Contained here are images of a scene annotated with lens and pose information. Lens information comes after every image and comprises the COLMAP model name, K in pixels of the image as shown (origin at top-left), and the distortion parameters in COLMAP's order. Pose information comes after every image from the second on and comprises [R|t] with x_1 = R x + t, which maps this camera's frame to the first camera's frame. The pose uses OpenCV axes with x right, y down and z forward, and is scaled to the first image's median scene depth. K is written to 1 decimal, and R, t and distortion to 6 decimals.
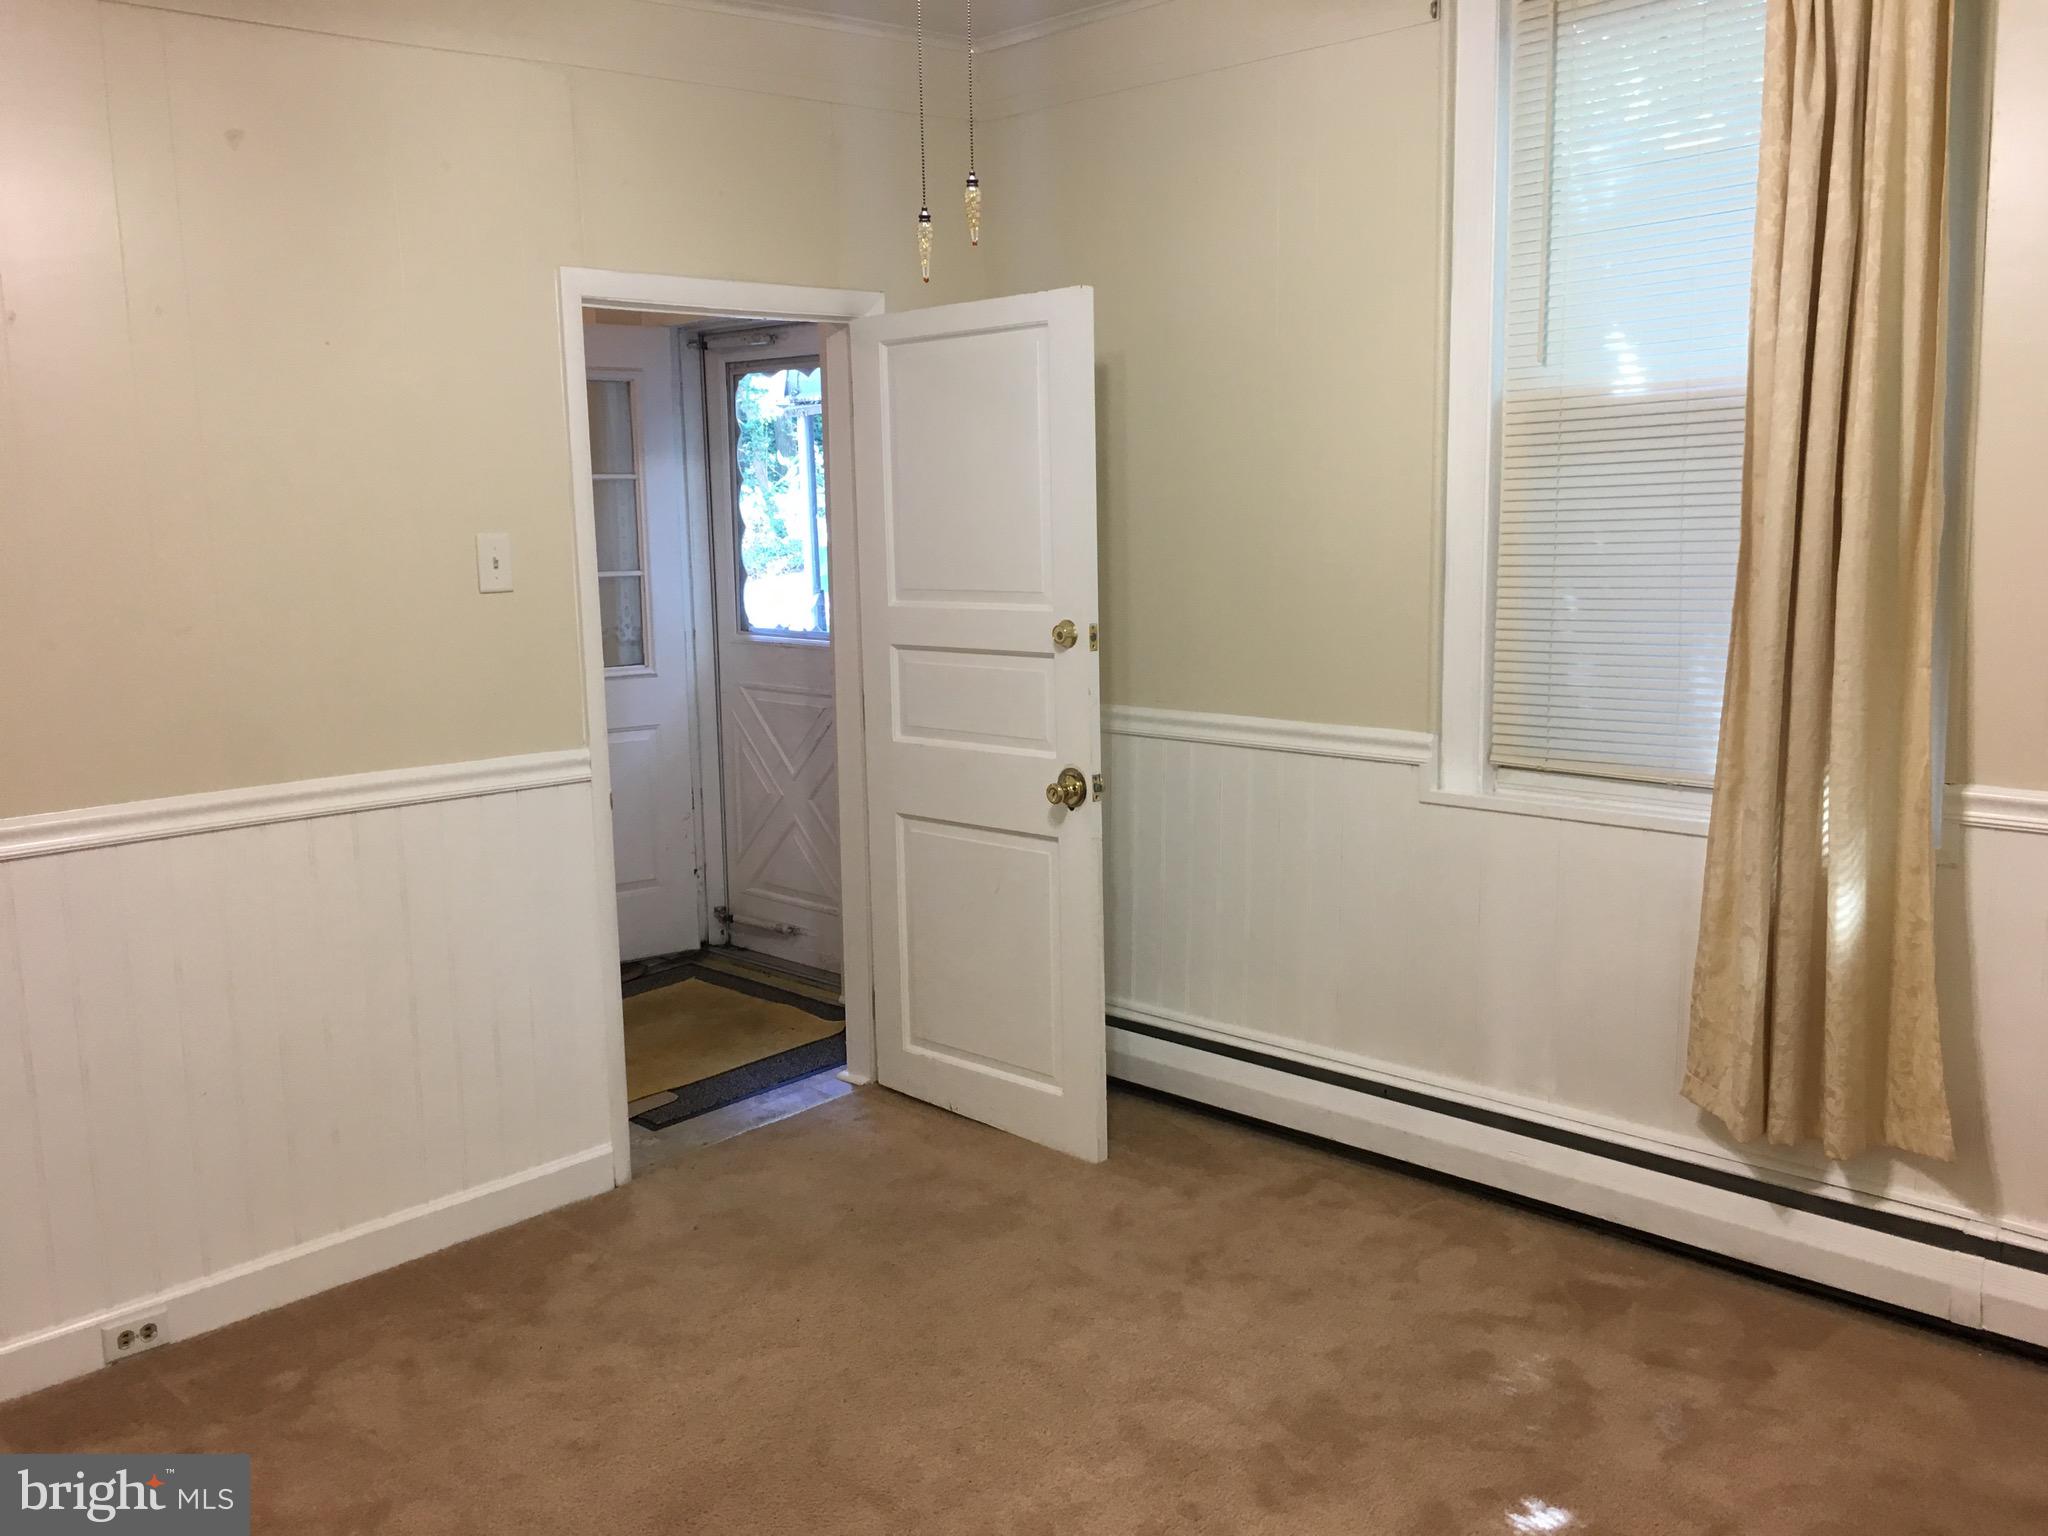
lens RADIAL K [[1757.3, 0, 1024.8], [0, 1757.3, 773.5], [0, 0, 1]] dist [0.076030, -0.091605]
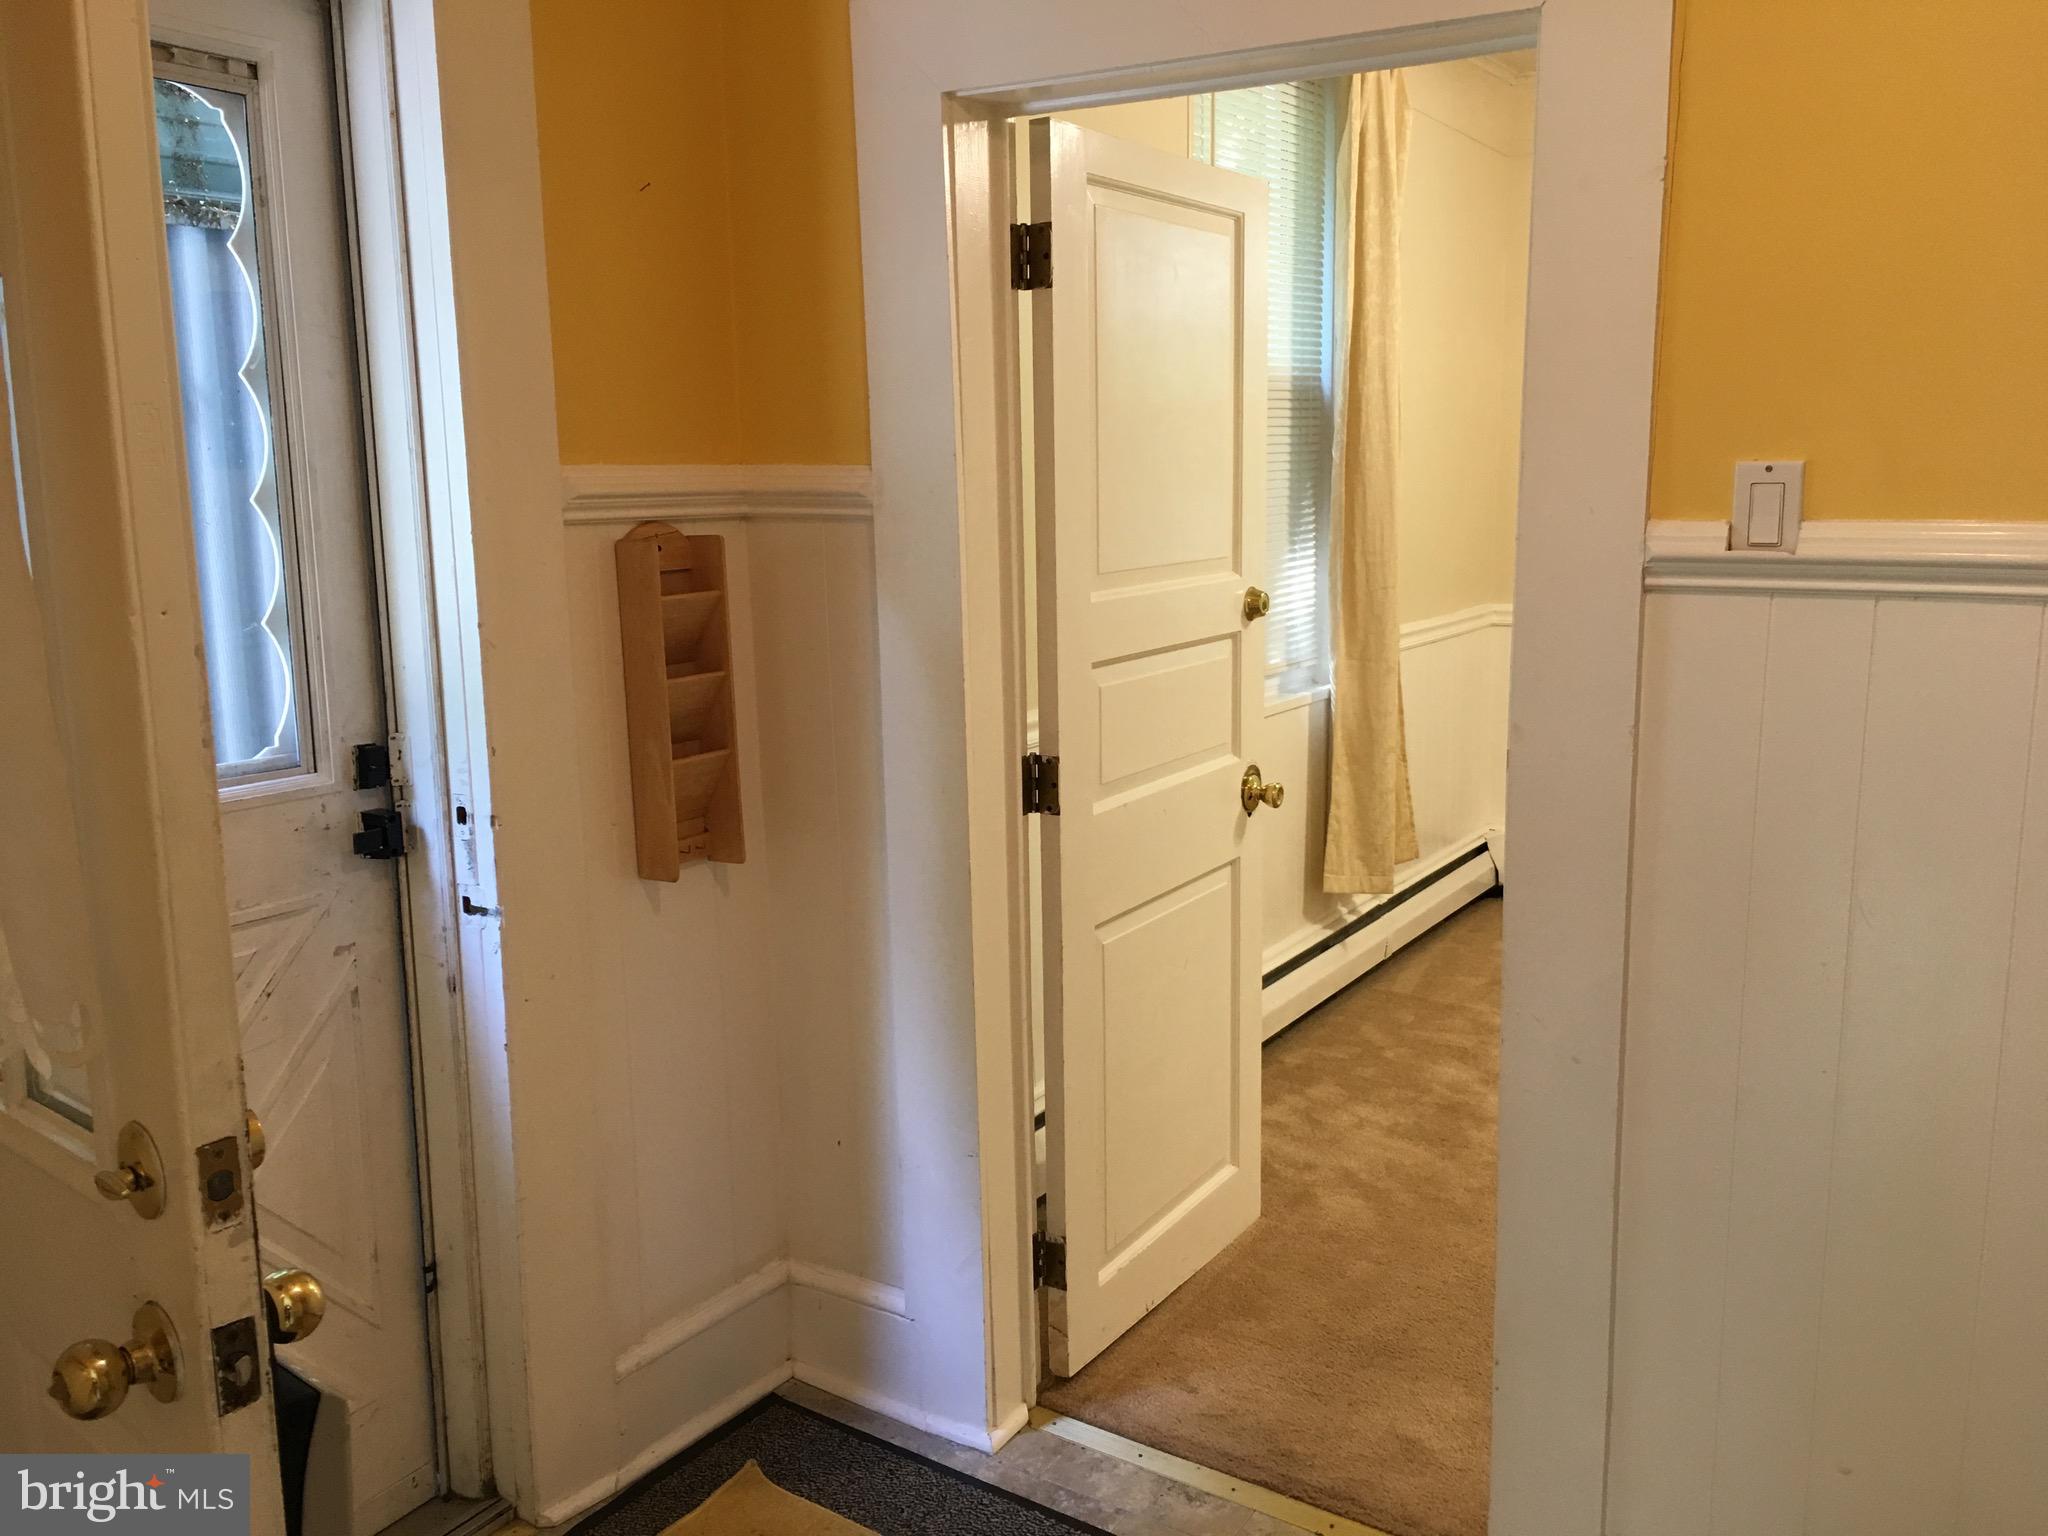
lens RADIAL K [[1757.3, 0, 1024.9], [0, 1757.3, 754.2], [0, 0, 1]] dist [0.076030, -0.091605]
pose [[-0.230214, -0.131410, 0.964227, -0.808032], [0.167547, 0.970692, 0.172294, -0.182464], [-0.958608, 0.201218, -0.201449, 1.360868]]
